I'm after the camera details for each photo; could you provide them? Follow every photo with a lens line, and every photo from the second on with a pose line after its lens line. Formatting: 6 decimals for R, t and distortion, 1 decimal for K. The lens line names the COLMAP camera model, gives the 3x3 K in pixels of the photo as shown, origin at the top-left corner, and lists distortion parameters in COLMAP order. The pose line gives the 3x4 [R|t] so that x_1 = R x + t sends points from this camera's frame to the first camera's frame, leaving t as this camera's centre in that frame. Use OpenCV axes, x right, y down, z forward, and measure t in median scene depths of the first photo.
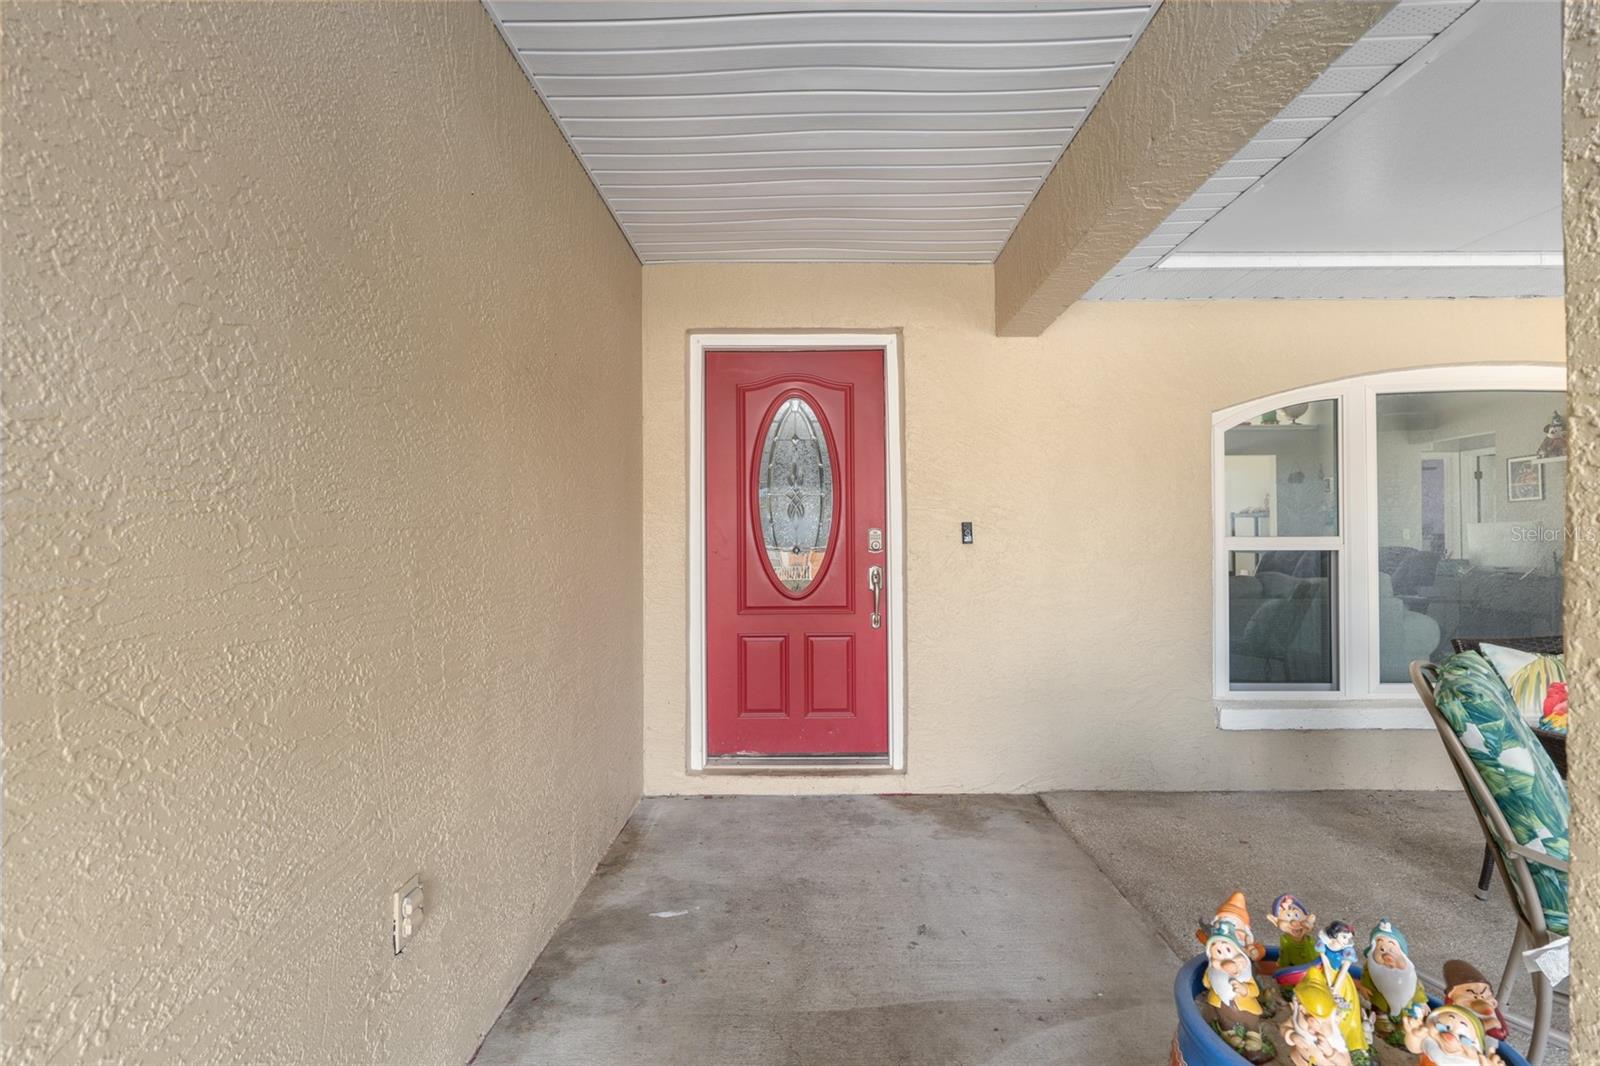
lens RADIAL K [[695.9, 0, 800.0], [0, 695.9, 533.0], [0, 0, 1]] dist [-0.003272, -0.000237]
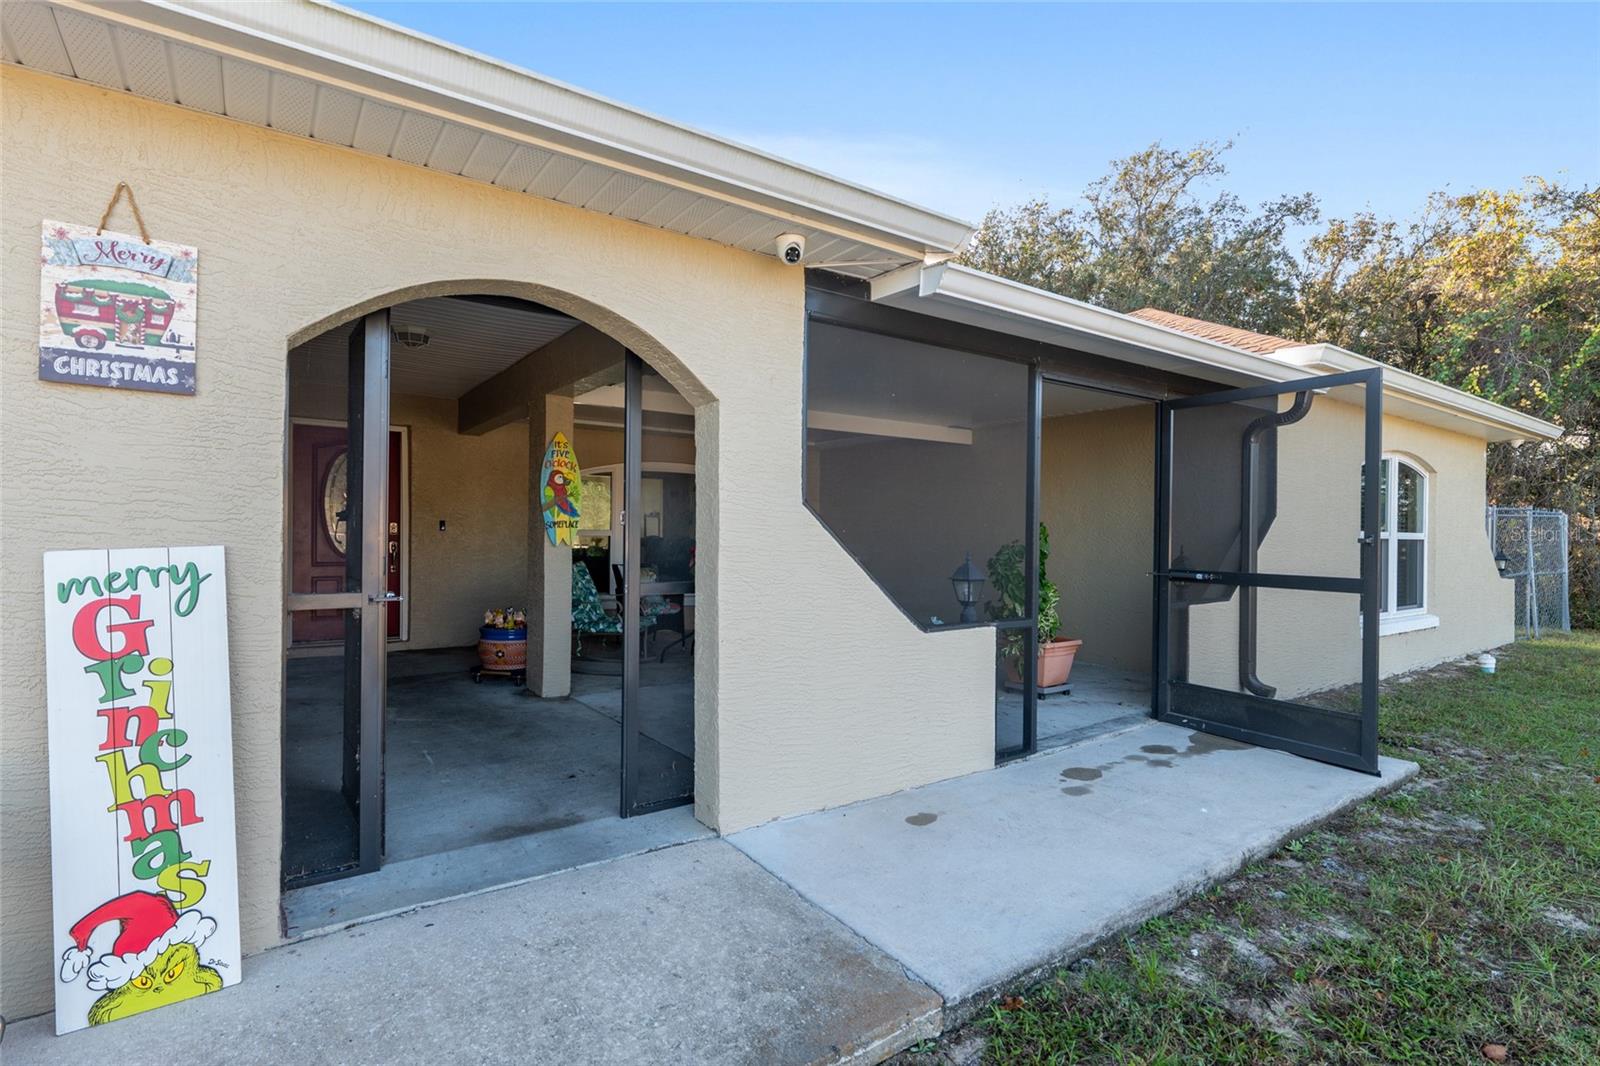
lens RADIAL K [[781.3, 0, 800.0], [0, 781.3, 533.0], [0, 0, 1]] dist [0.001015, 0.000818]
pose [[0.808346, 0.012309, 0.588580, -0.285779], [-0.019843, 0.999783, 0.006343, -0.014301], [-0.588374, -0.016806, 0.808414, -1.587982]]
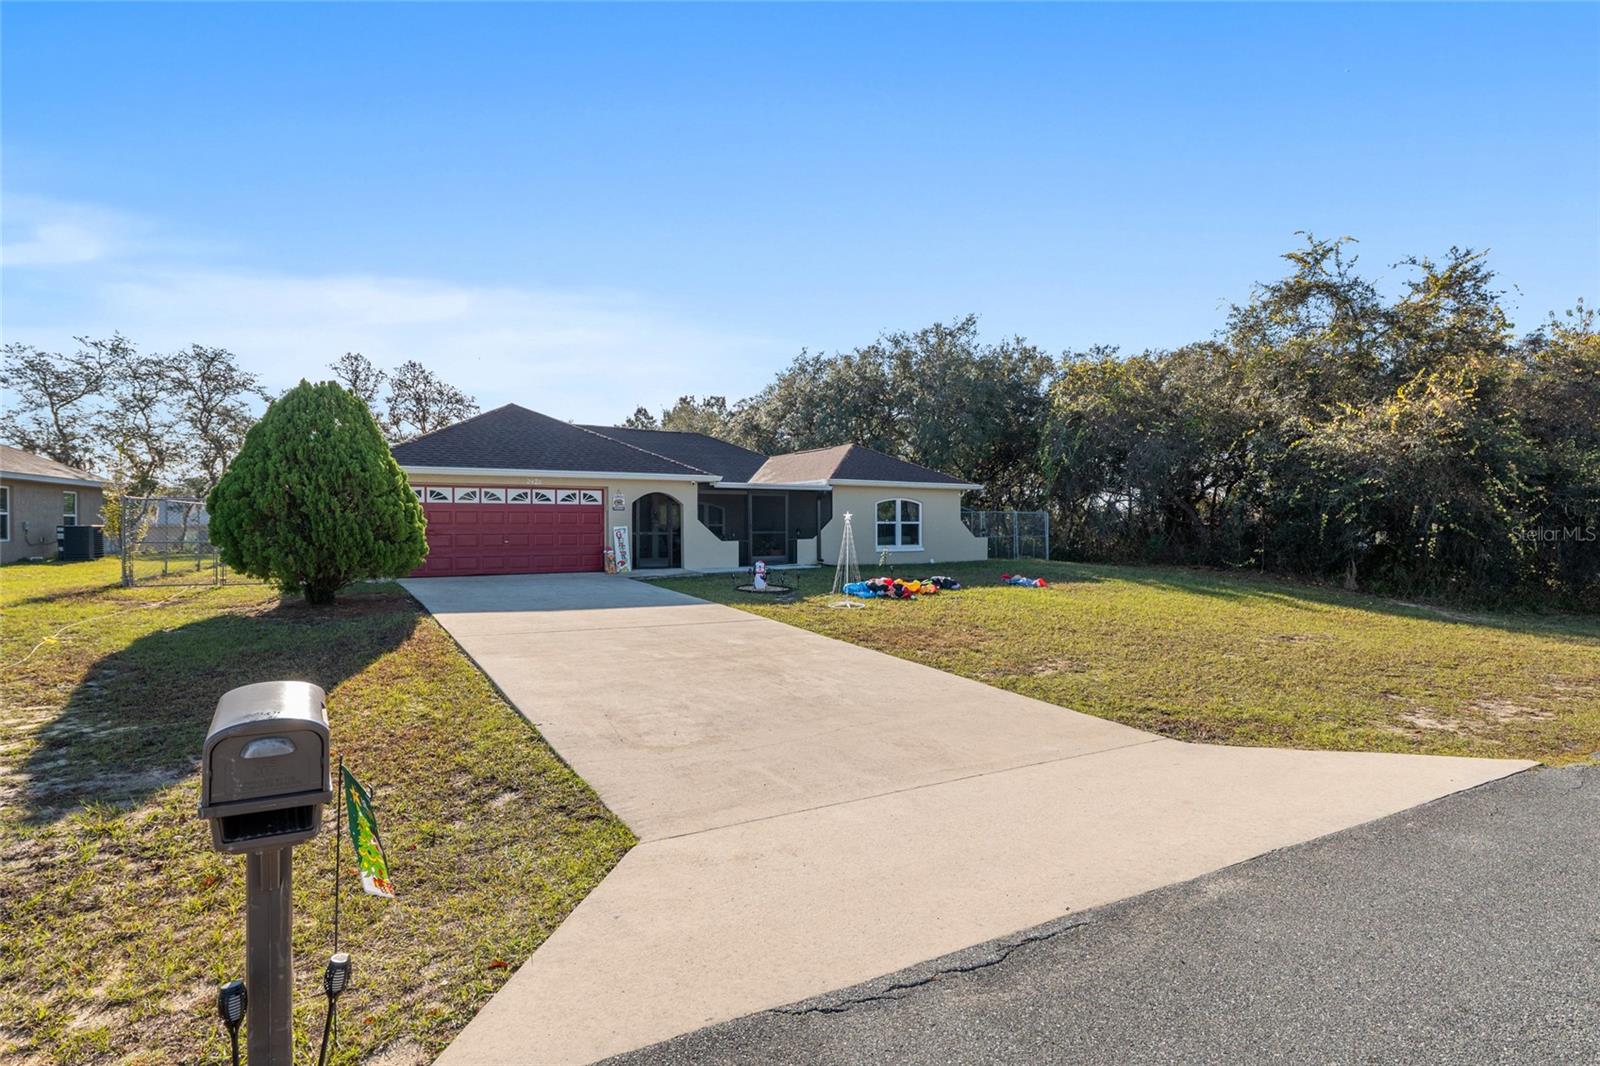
lens RADIAL K [[803.1, 0, 800.0], [0, 803.1, 533.0], [0, 0, 1]] dist [-0.002663, -0.000228]
pose [[0.844204, -0.004826, 0.536000, -2.531094], [-0.001985, 0.999924, 0.012130, -0.014888], [-0.536019, -0.011304, 0.844131, -6.832255]]
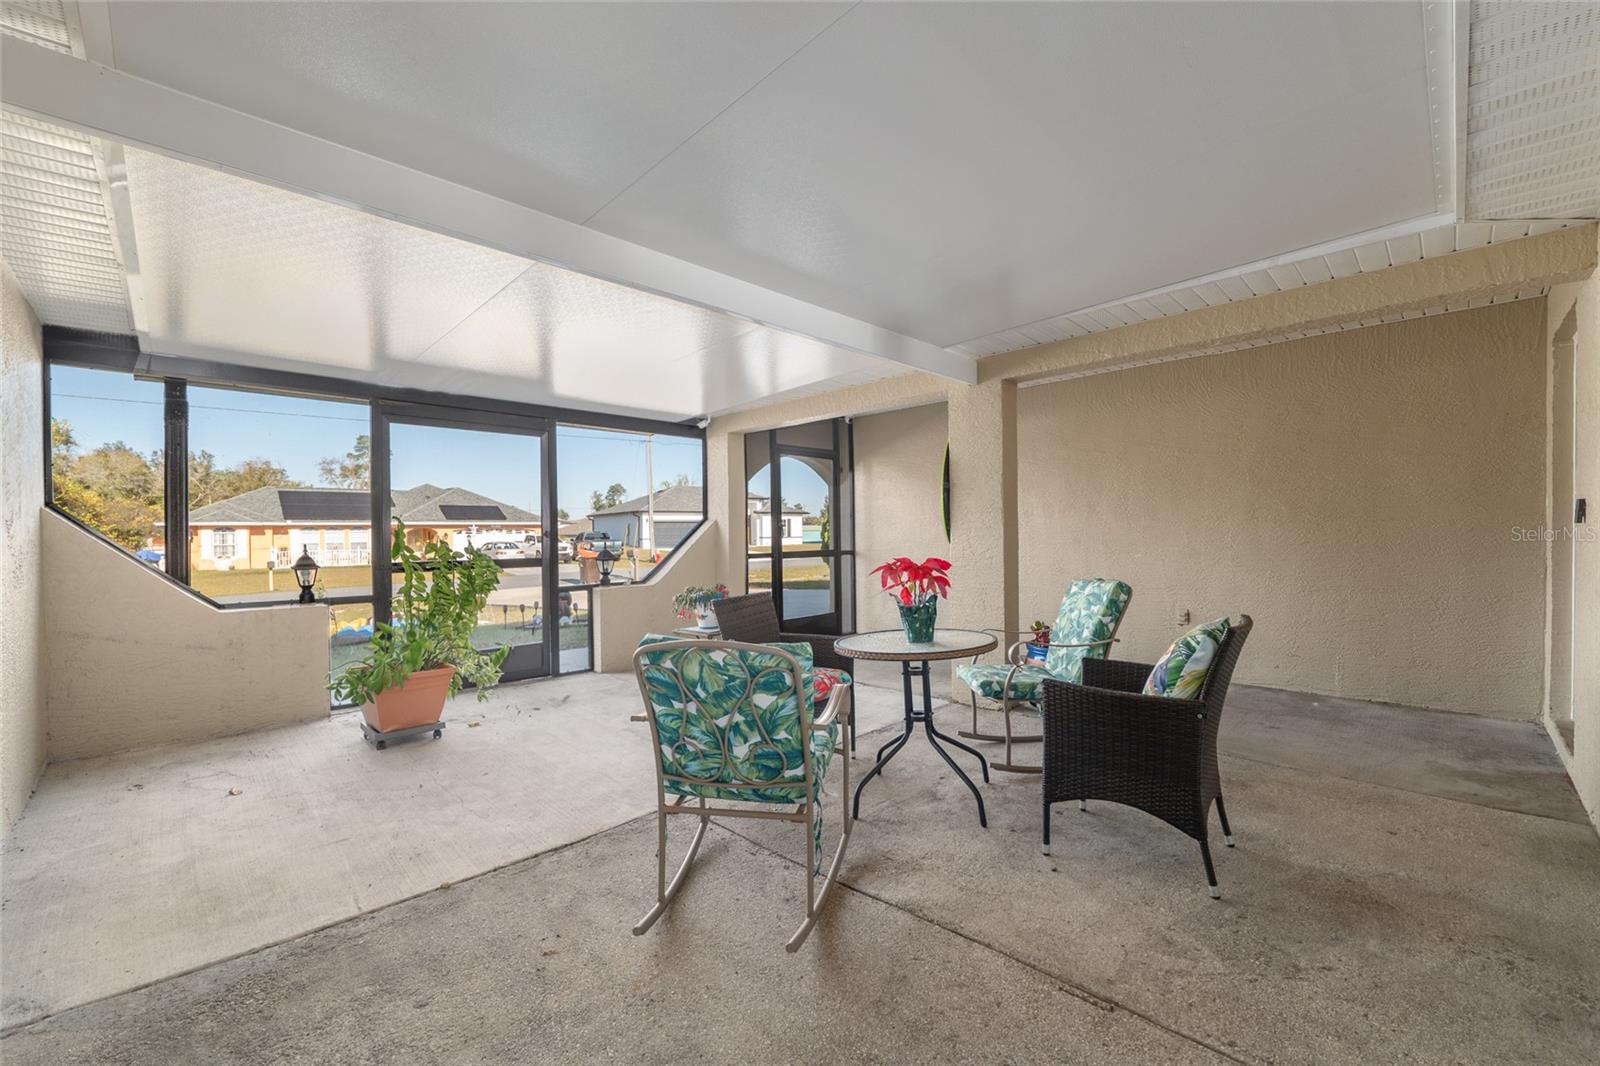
lens RADIAL K [[650.5, 0, 800.0], [0, 650.5, 533.0], [0, 0, 1]] dist [-0.012060, 0.000130]
pose [[-0.704881, 0.014615, -0.709175, 1.545995], [0.024372, 0.999696, -0.003622, 0.005642], [0.708907, -0.019837, -0.705023, 0.877097]]
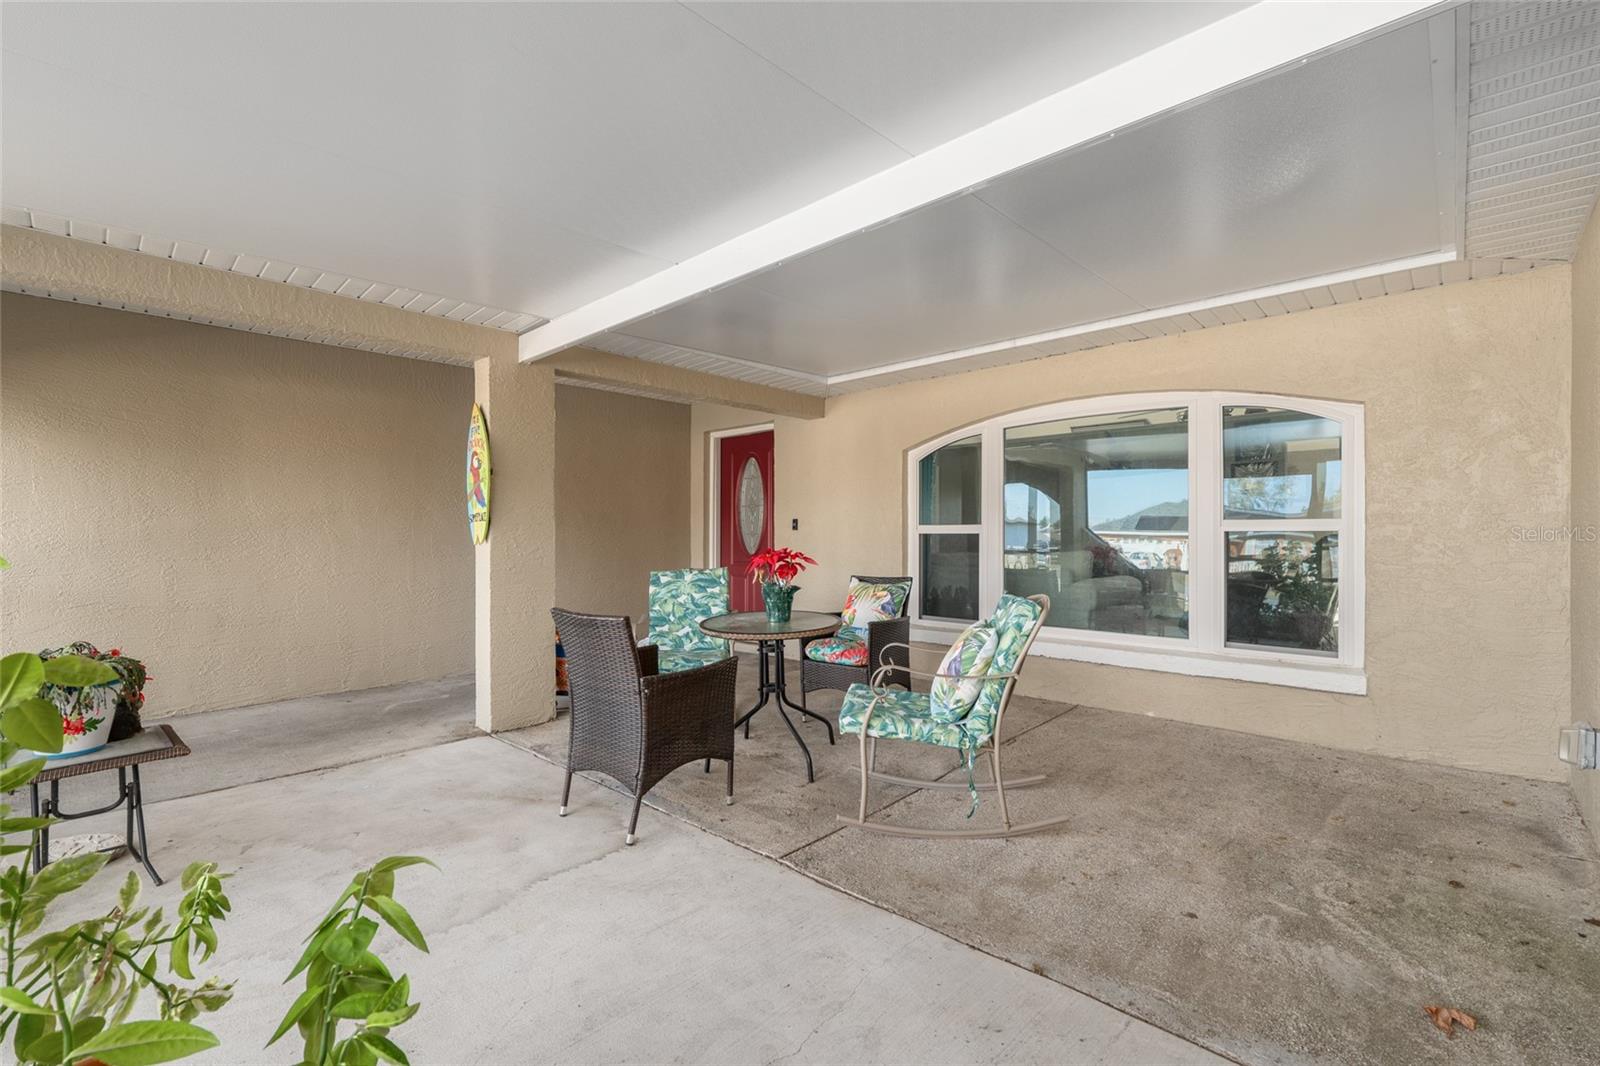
lens RADIAL K [[695.9, 0, 800.0], [0, 695.9, 533.0], [0, 0, 1]] dist [-0.003272, -0.000237]
pose [[0.736513, 0.003528, -0.676414, 1.570468], [0.002309, 0.999967, 0.007729, 0.006521], [0.676419, -0.007255, 0.736481, -0.416129]]
